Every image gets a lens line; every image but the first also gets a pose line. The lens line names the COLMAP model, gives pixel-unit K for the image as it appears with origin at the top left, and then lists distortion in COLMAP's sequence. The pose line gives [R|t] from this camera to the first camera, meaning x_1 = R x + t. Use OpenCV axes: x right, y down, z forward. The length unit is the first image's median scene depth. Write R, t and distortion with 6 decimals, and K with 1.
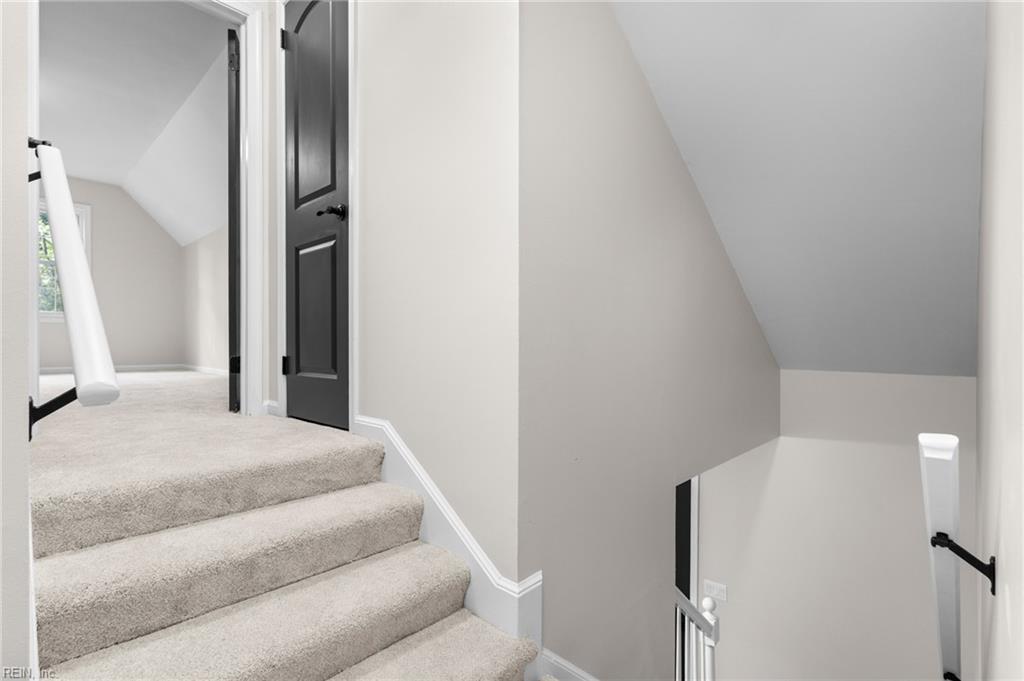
lens RADIAL K [[480.7, 0, 507.5], [0, 480.7, 341.9], [0, 0, 1]] dist [0.000691, 0.000099]
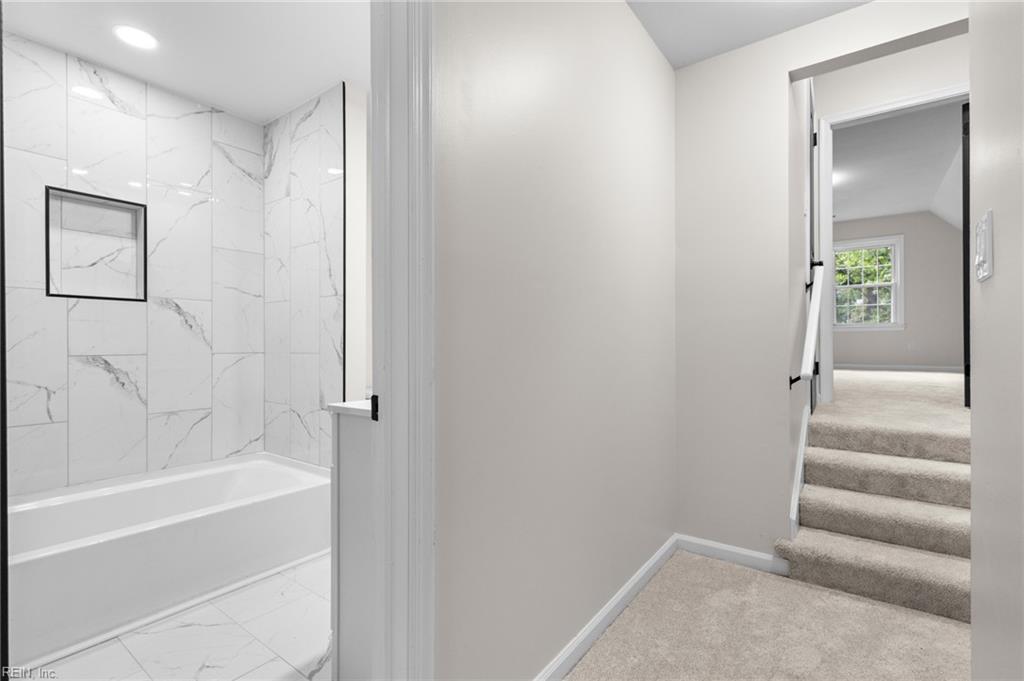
lens RADIAL K [[480.7, 0, 507.5], [0, 480.7, 341.9], [0, 0, 1]] dist [0.000691, 0.000099]
pose [[0.116800, -0.003344, -0.993150, 1.059730], [0.007597, 0.999968, -0.002473, -0.063153], [0.993126, -0.007256, 0.116822, -0.670768]]
